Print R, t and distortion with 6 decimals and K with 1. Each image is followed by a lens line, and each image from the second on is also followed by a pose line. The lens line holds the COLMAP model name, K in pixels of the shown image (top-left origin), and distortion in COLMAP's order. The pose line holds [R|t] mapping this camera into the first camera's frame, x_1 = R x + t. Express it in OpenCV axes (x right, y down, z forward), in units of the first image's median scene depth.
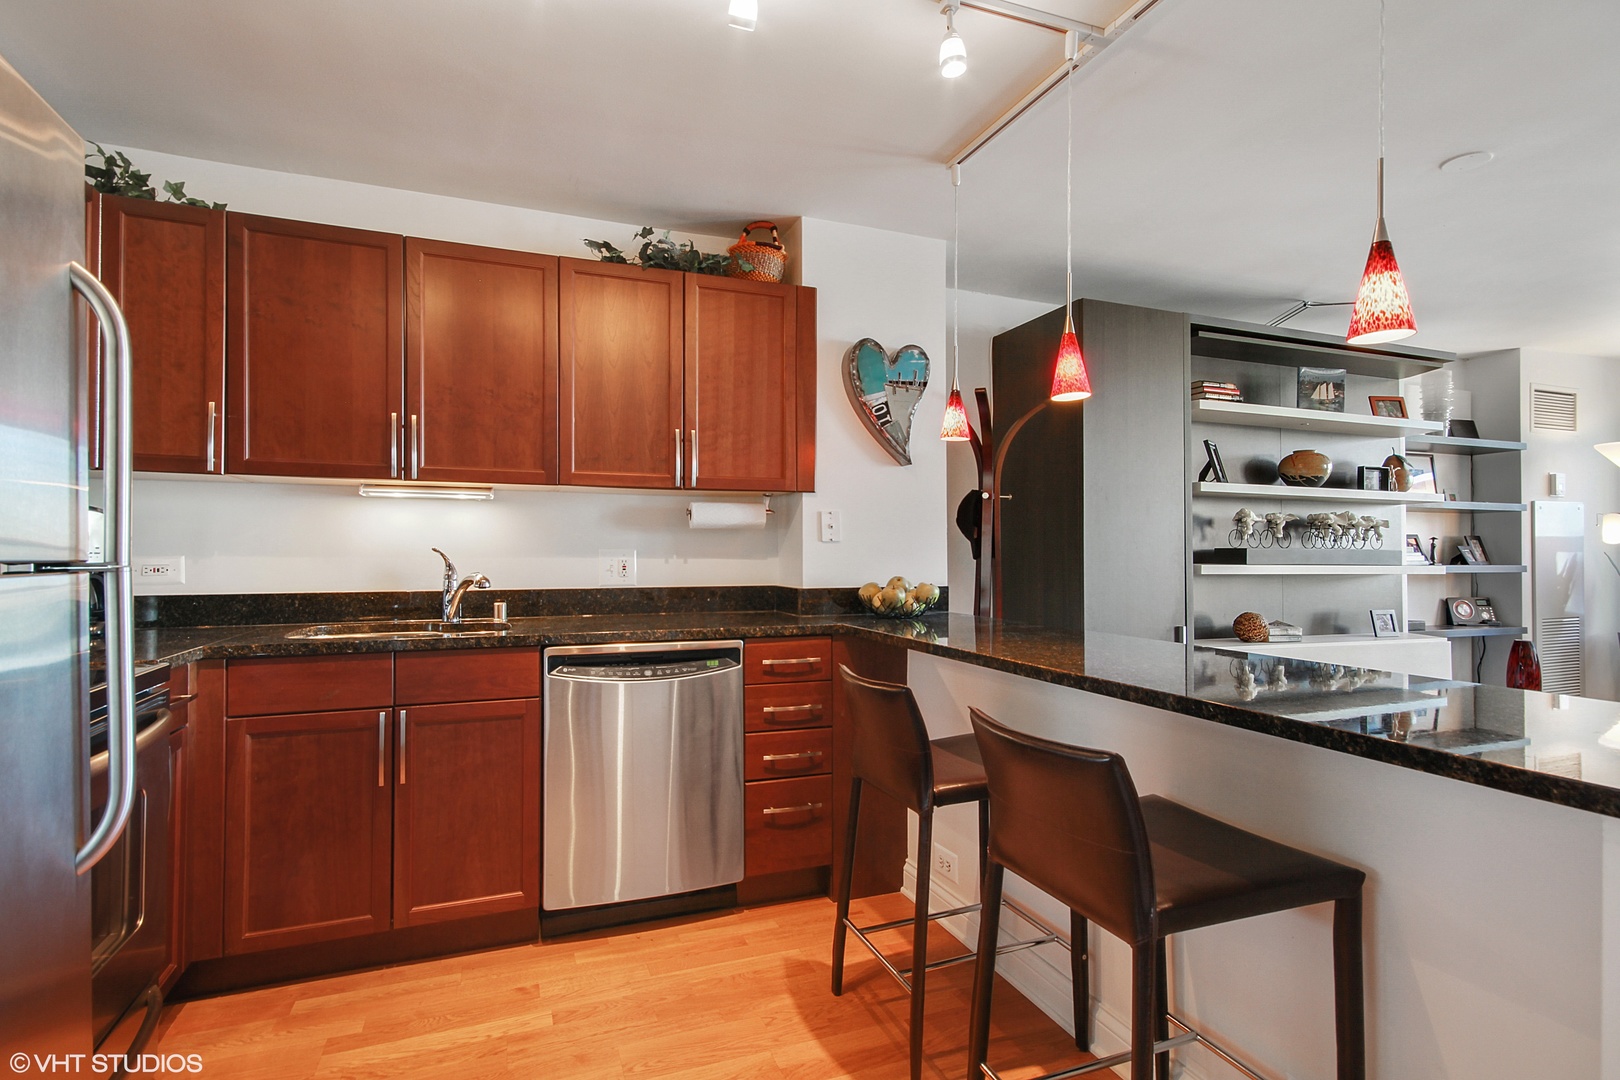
lens RADIAL K [[791.7, 0, 791.0], [0, 791.7, 544.8], [0, 0, 1]] dist [0.011318, -0.000581]
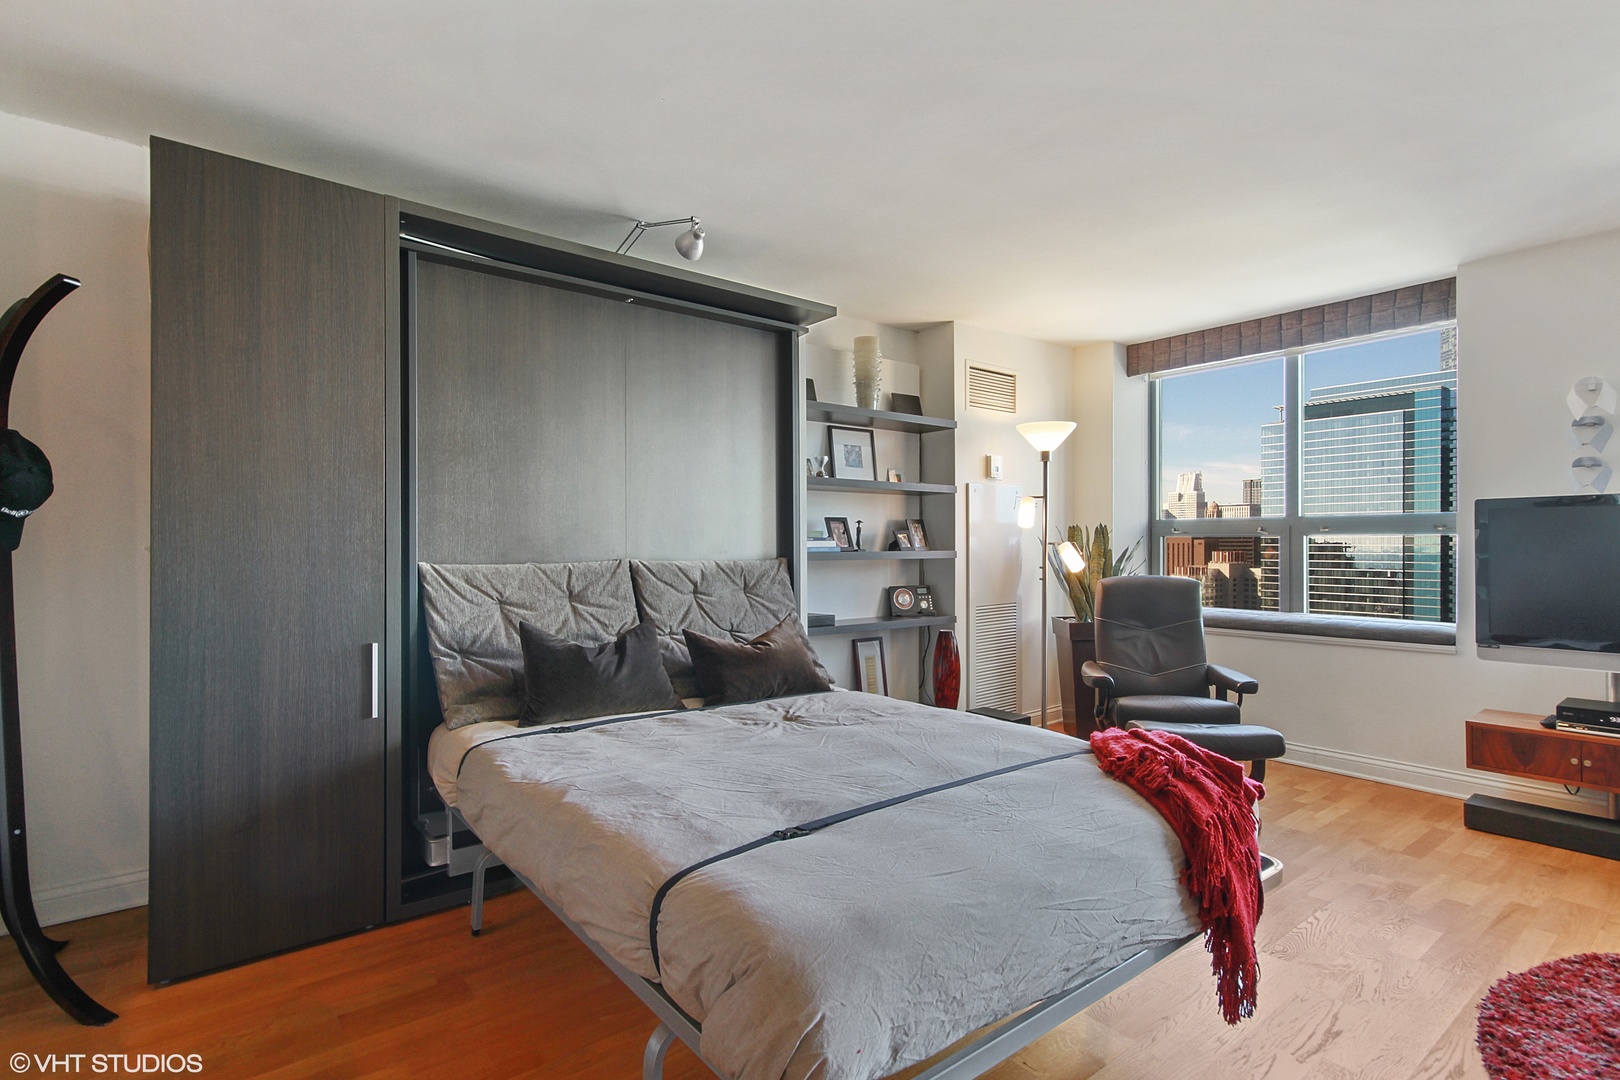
lens RADIAL K [[807.3, 0, 805.5], [0, 807.3, 547.0], [0, 0, 1]] dist [-0.001439, 0.019524]
pose [[0.948268, -0.005263, 0.317426, 0.689022], [-0.000567, 0.999833, 0.018272, 0.005996], [-0.317469, -0.017507, 0.948107, 0.229882]]
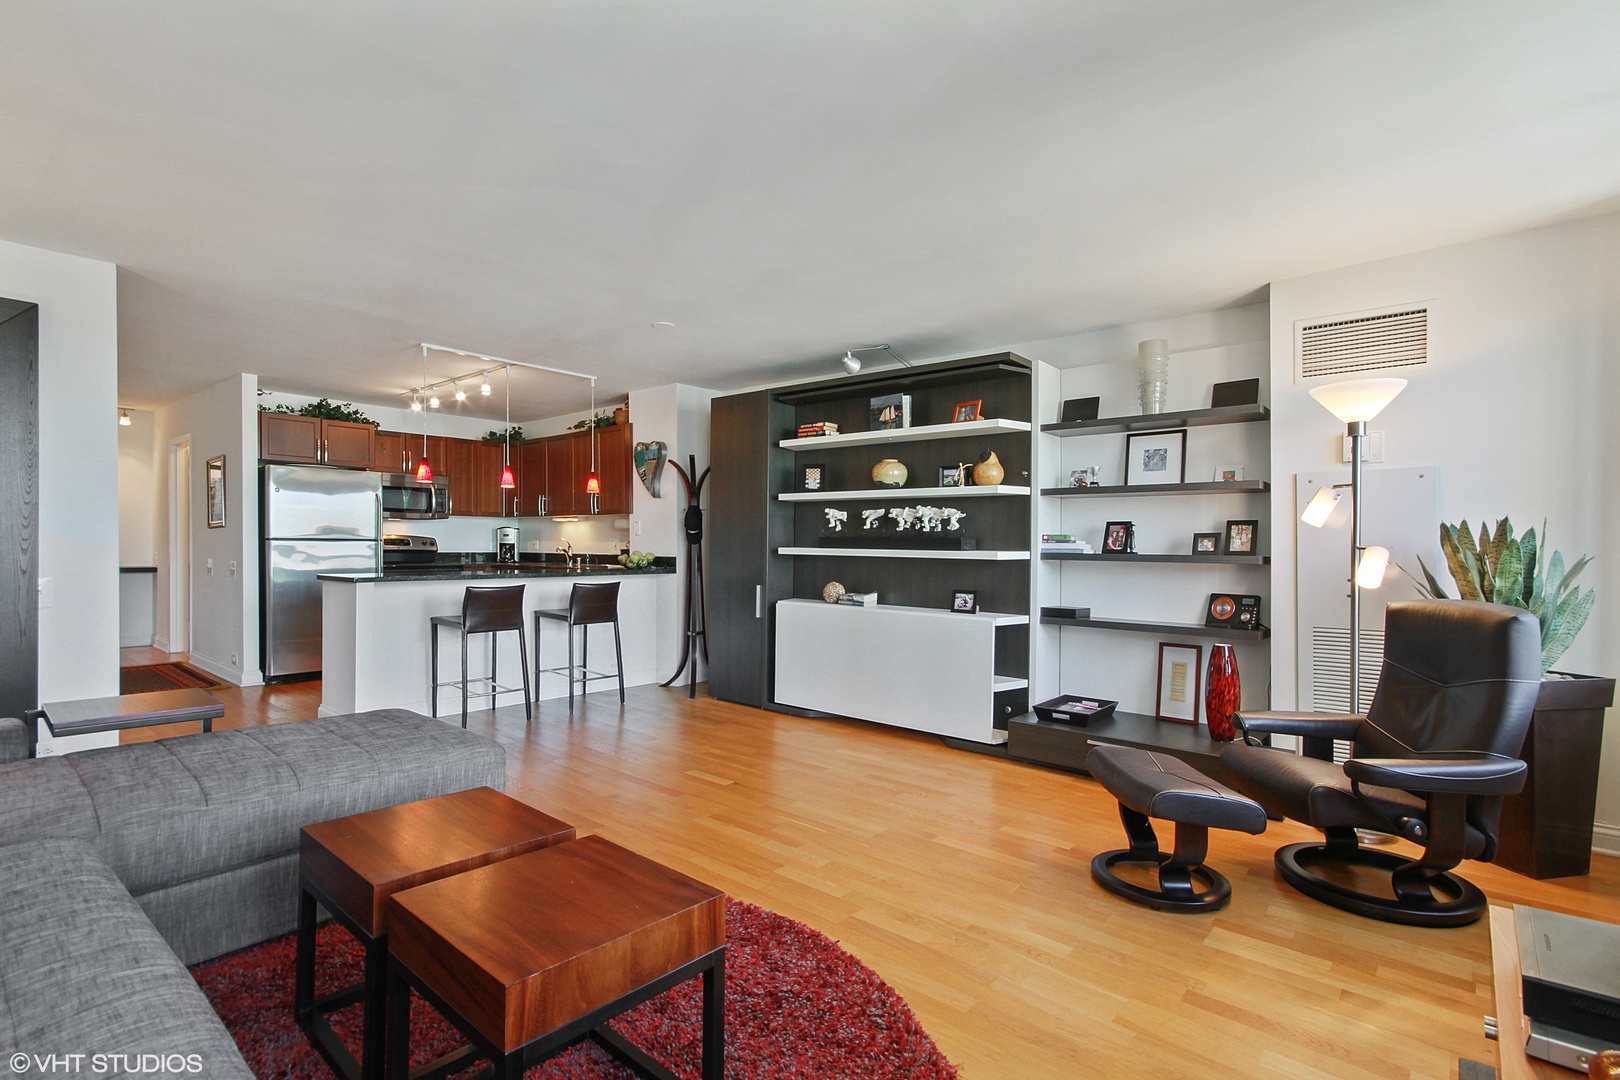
lens RADIAL K [[781.2, 0, 796.8], [0, 781.2, 549.5], [0, 0, 1]] dist [0.000264, -0.000088]
pose [[0.489479, 0.007342, -0.871984, 2.122303], [0.001890, 0.999953, 0.009480, 0.017036], [0.872013, -0.006289, 0.489442, 0.320345]]
